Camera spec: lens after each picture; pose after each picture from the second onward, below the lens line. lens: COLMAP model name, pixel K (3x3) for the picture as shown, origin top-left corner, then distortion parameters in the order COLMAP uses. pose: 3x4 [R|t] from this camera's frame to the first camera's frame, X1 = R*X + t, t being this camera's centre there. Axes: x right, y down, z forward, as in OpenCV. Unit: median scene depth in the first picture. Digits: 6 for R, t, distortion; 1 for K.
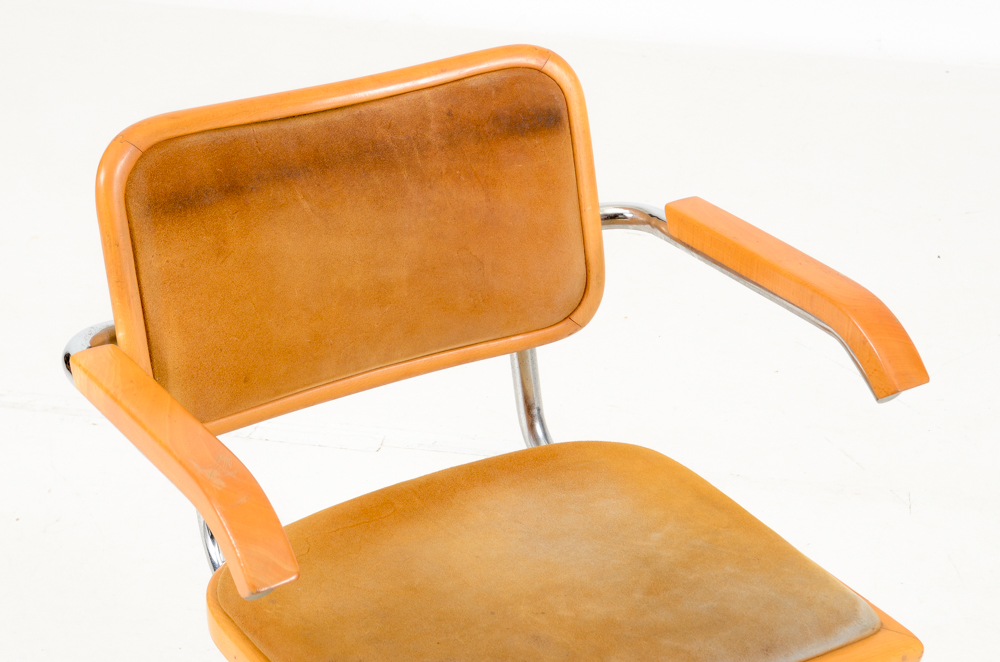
lens RADIAL K [[2254.7, 0, 500.0], [0, 2254.7, 331.0], [0, 0, 1]] dist [0.037470, -0.017201]
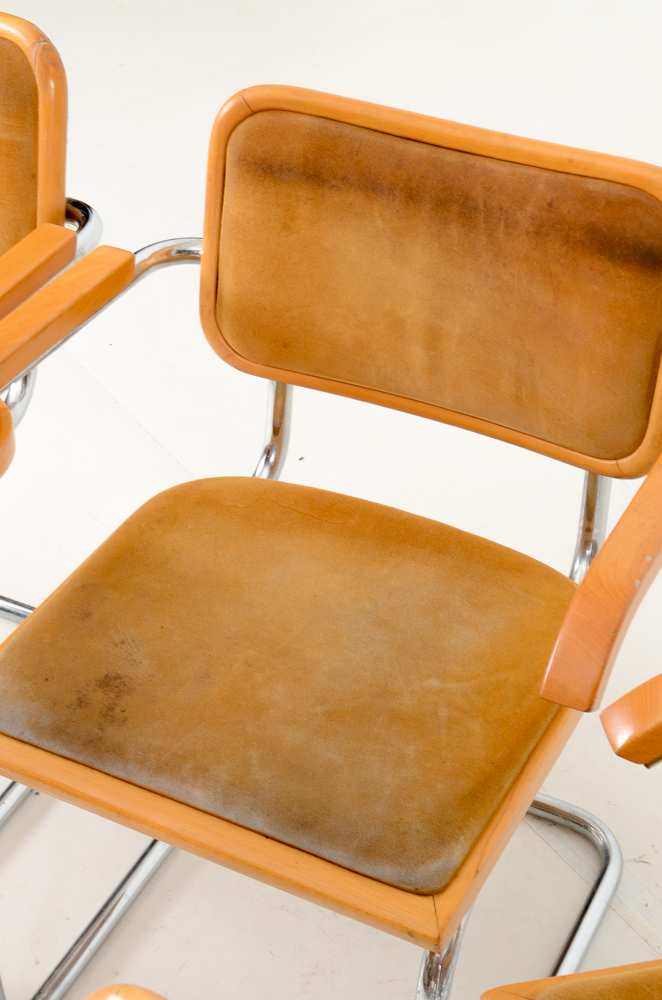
lens RADIAL K [[1832.6, 0, 331.0], [0, 1832.6, 500.0], [0, 0, 1]] dist [-0.007003, 0.099417]
pose [[0.509750, 0.521040, -0.684596, 0.532780], [-0.364040, 0.851627, 0.377102, -0.251601], [0.779506, 0.056992, 0.623797, 0.458872]]
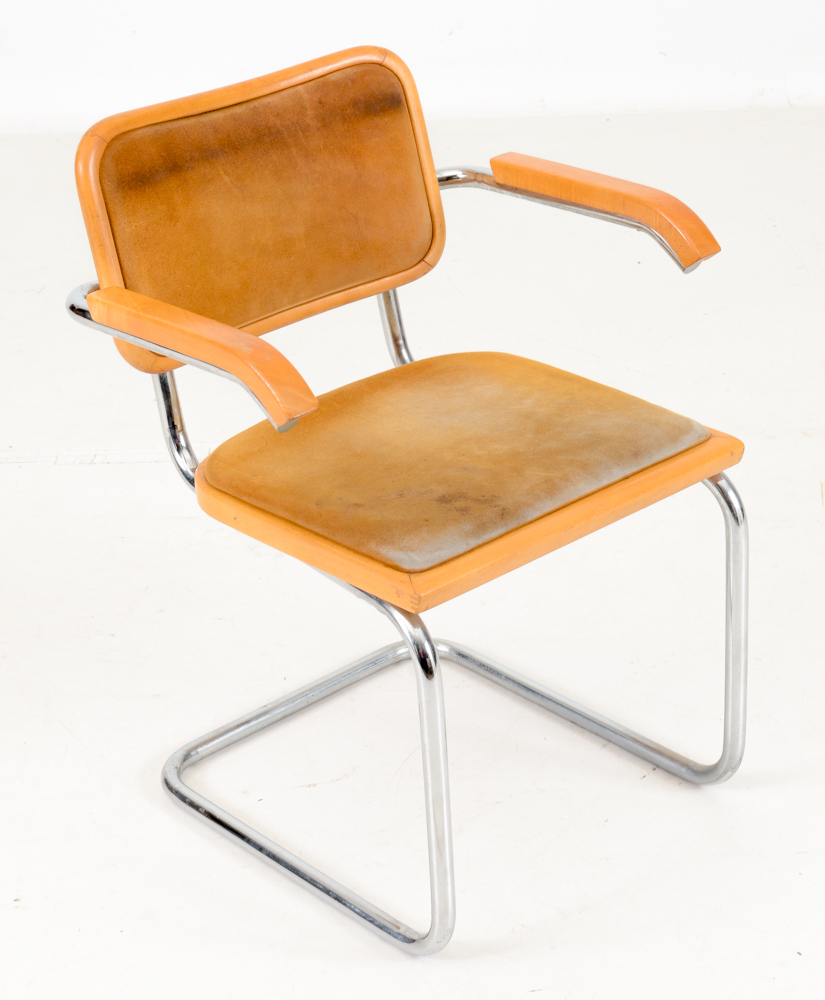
lens RADIAL K [[2444.9, 0, 412.5], [0, 2444.9, 500.0], [0, 0, 1]] dist [0.047672, -0.410610]
pose [[0.980988, -0.126426, 0.147235, -0.206232], [0.129329, 0.991549, -0.010270, 0.149665], [-0.144692, 0.029117, 0.989048, -0.374125]]
